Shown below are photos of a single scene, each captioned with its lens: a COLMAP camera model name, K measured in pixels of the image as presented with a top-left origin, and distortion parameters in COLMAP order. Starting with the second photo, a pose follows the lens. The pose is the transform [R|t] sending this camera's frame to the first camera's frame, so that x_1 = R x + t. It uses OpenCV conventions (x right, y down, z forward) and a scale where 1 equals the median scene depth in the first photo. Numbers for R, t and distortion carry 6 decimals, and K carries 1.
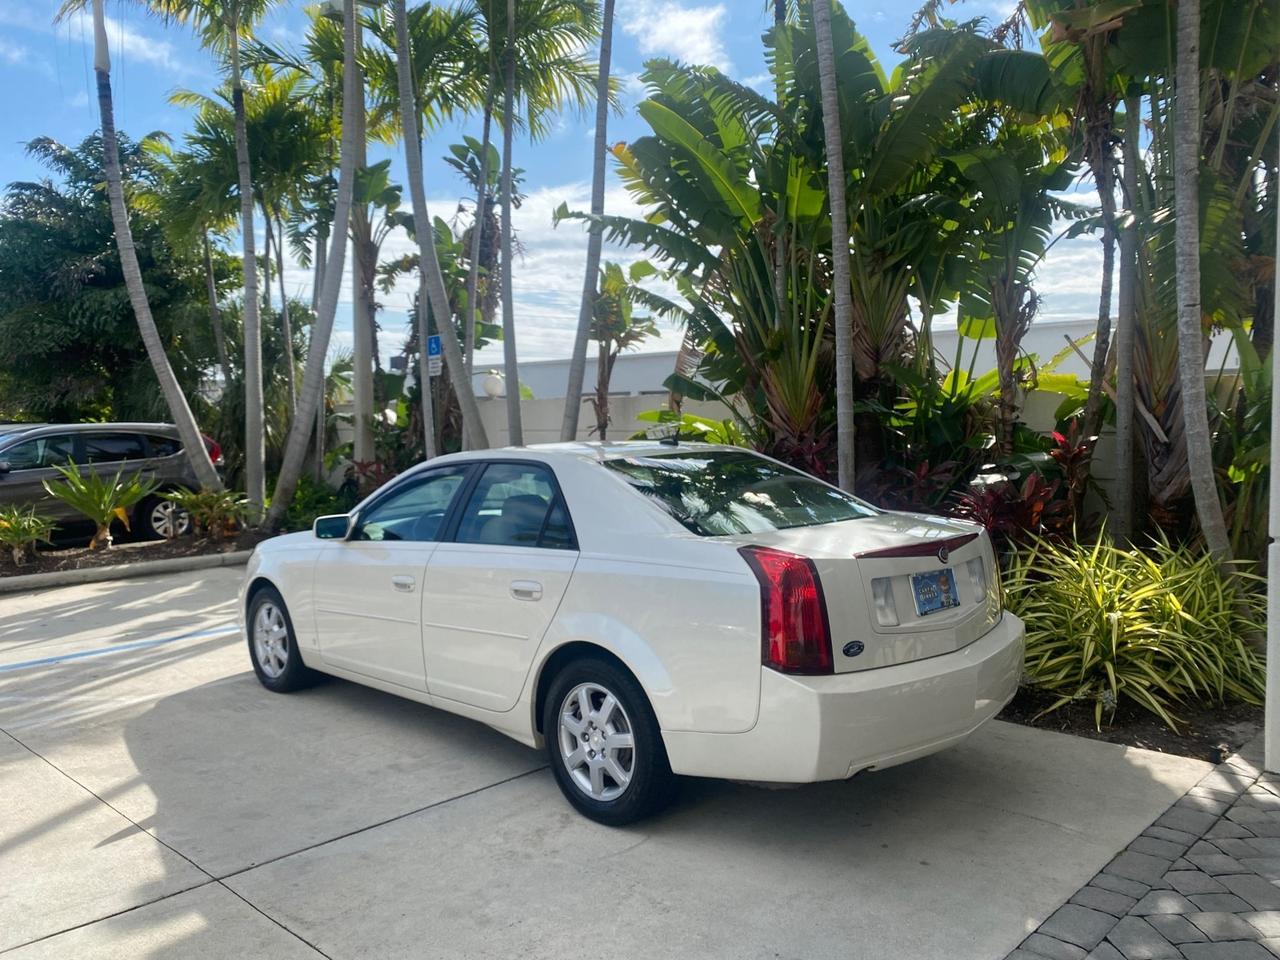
lens RADIAL K [[984.3, 0, 638.8], [0, 984.3, 473.9], [0, 0, 1]] dist [0.013193, -0.008205]
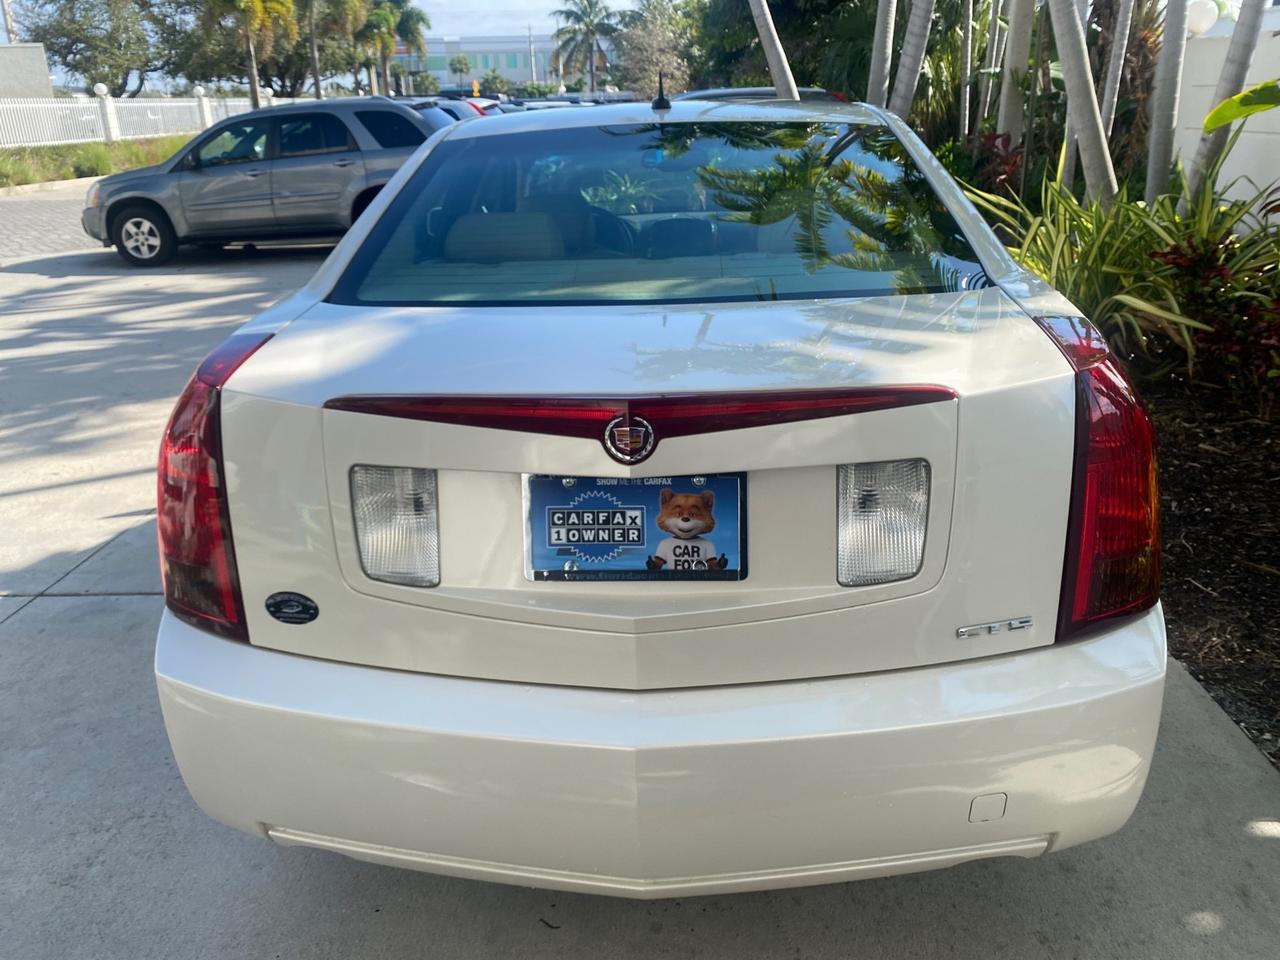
lens RADIAL K [[979.9, 0, 638.7], [0, 979.9, 473.3], [0, 0, 1]] dist [0.017085, -0.014892]
pose [[0.671754, 0.249346, -0.697548, 0.266079], [-0.015073, 0.946053, 0.323661, -0.008992], [0.740621, -0.206906, 0.639273, 0.371610]]
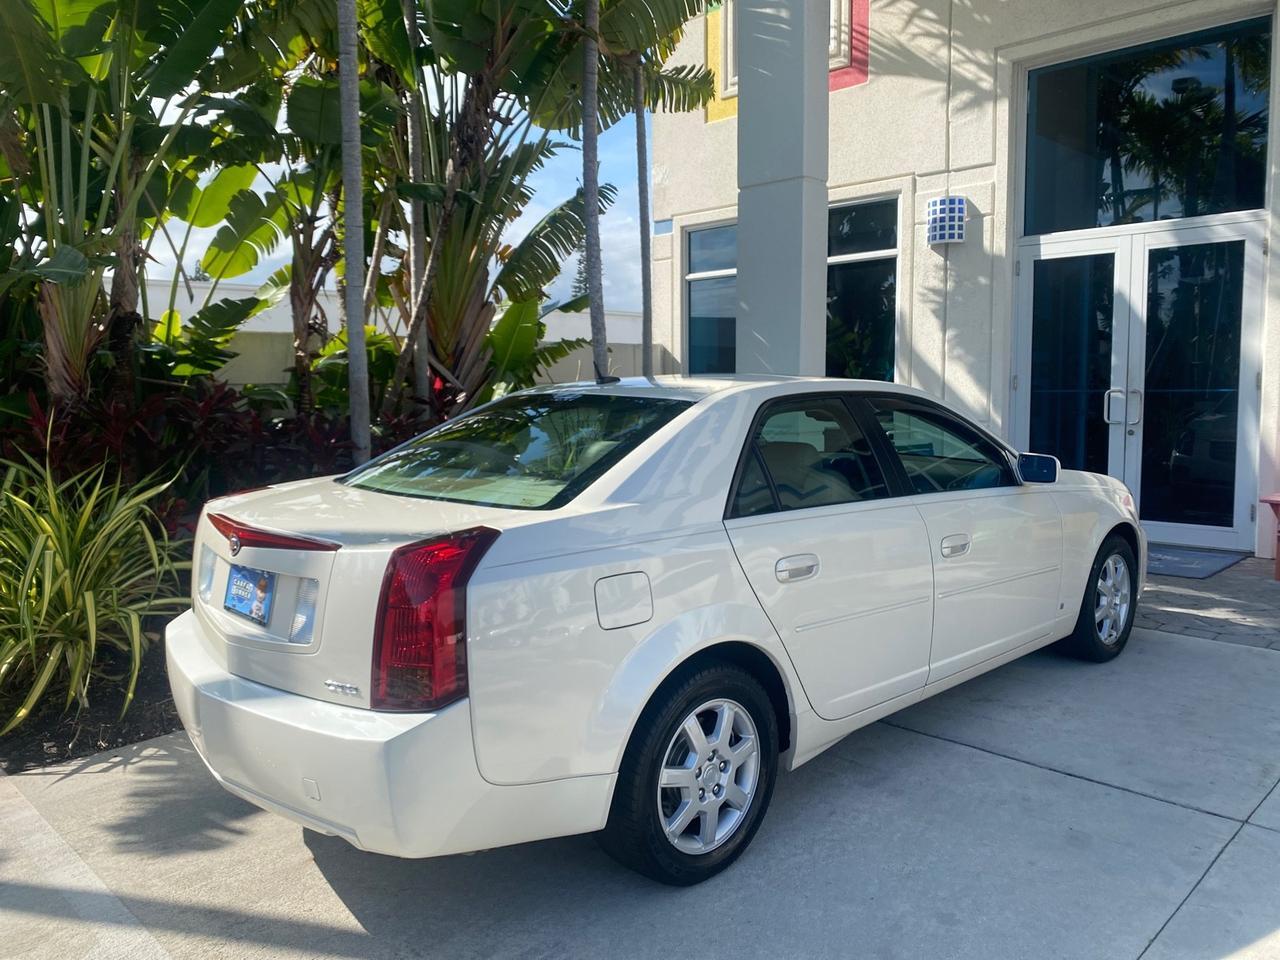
lens RADIAL K [[984.3, 0, 638.8], [0, 984.3, 473.9], [0, 0, 1]] dist [0.013193, -0.008205]
pose [[0.011723, -0.082612, 0.996513, -0.590665], [0.062471, 0.994695, 0.081726, -0.012340], [-0.997978, 0.061295, 0.016822, 0.677887]]
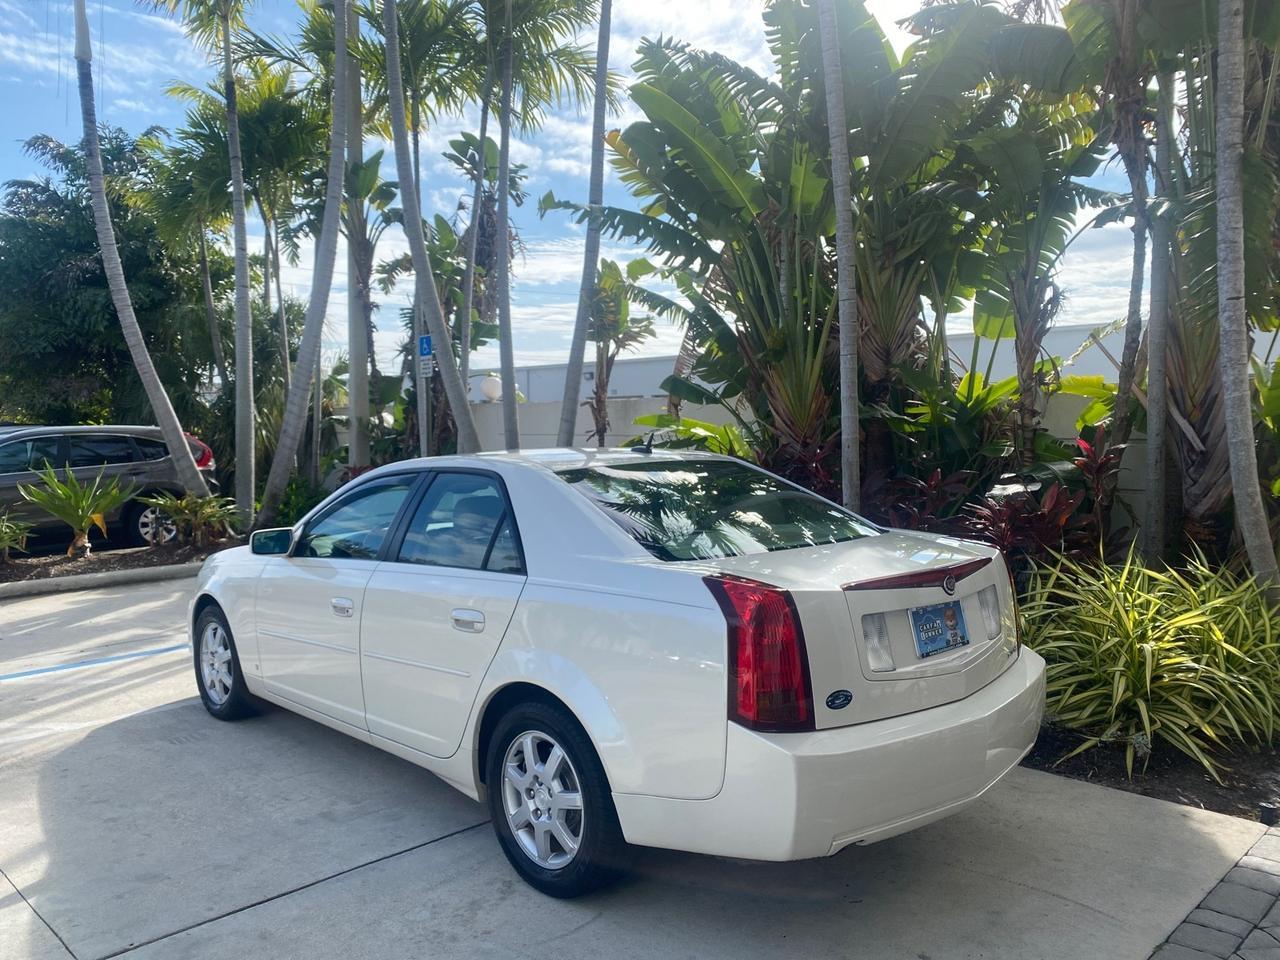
lens RADIAL K [[979.9, 0, 638.7], [0, 979.9, 473.3], [0, 0, 1]] dist [0.017085, -0.014892]
pose [[0.999792, 0.004656, -0.019852, 0.027987], [-0.004748, 0.999978, -0.004589, -0.004242], [0.019830, 0.004683, 0.999792, 0.071923]]
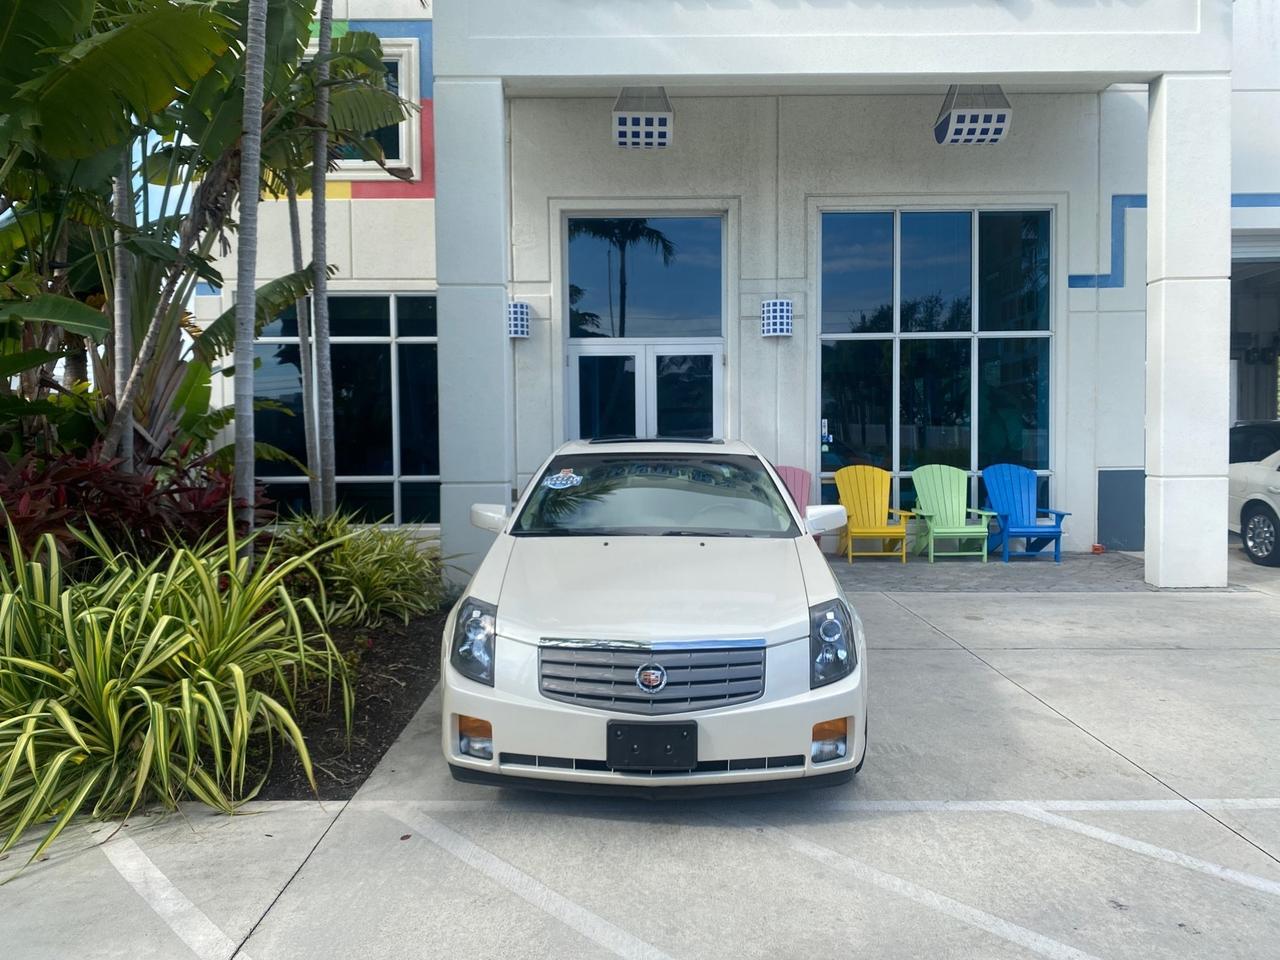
lens RADIAL K [[981.3, 0, 640.0], [0, 981.3, 480.0], [0, 0, 1]] dist [0.006224, -0.001026]
pose [[-0.700268, -0.014330, 0.713736, -0.605380], [0.050652, 0.996281, 0.069700, -0.042983], [-0.712081, 0.084961, -0.696938, 1.238264]]
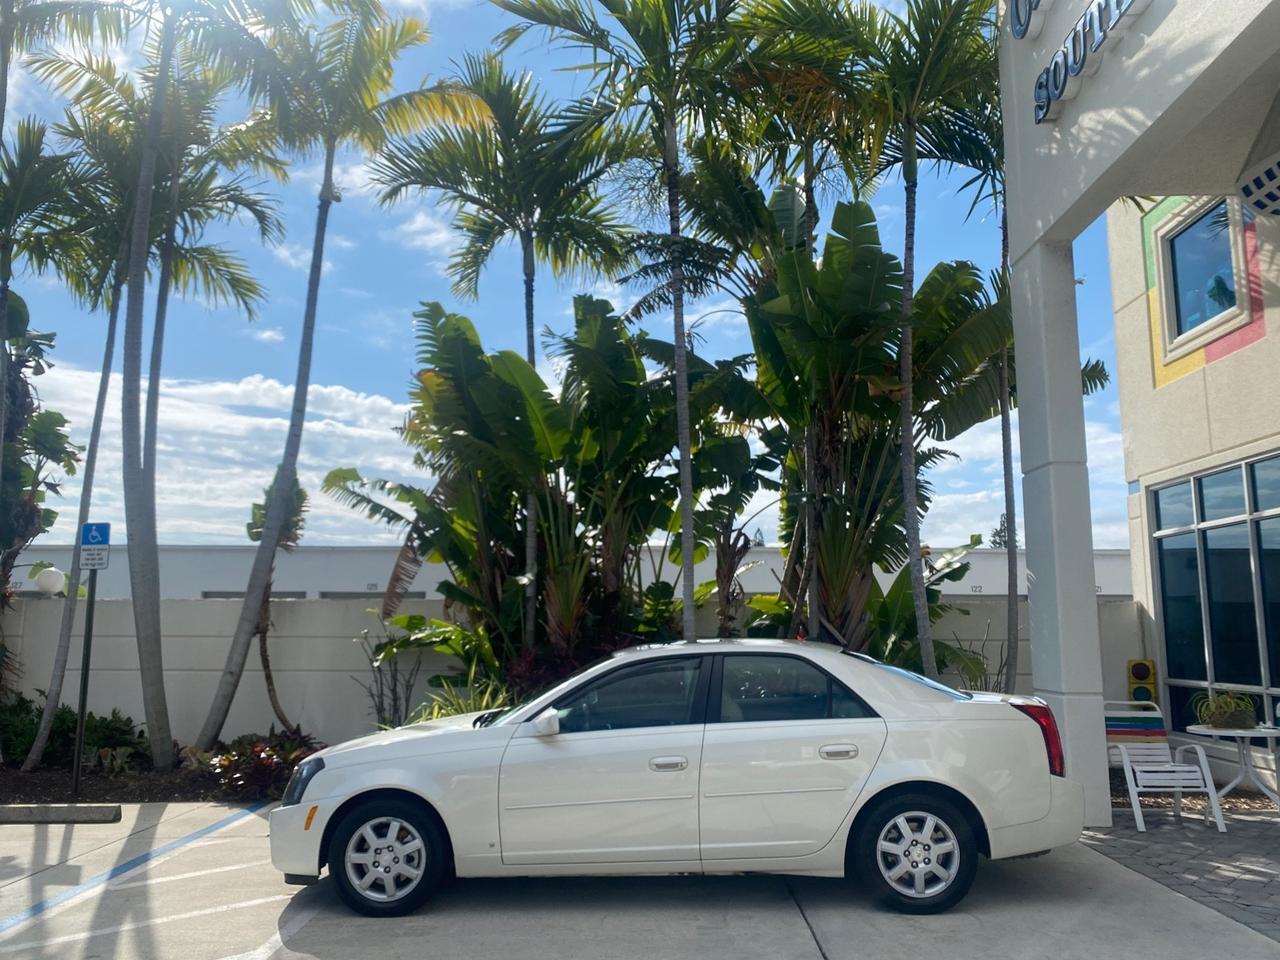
lens RADIAL K [[972.2, 0, 637.2], [0, 972.2, 478.5], [0, 0, 1]] dist [0.092925, -0.166437]
pose [[0.723937, 0.117117, 0.679852, -0.667735], [0.027120, 0.979891, -0.197683, 0.006560], [-0.689333, 0.161547, 0.706203, 0.098459]]
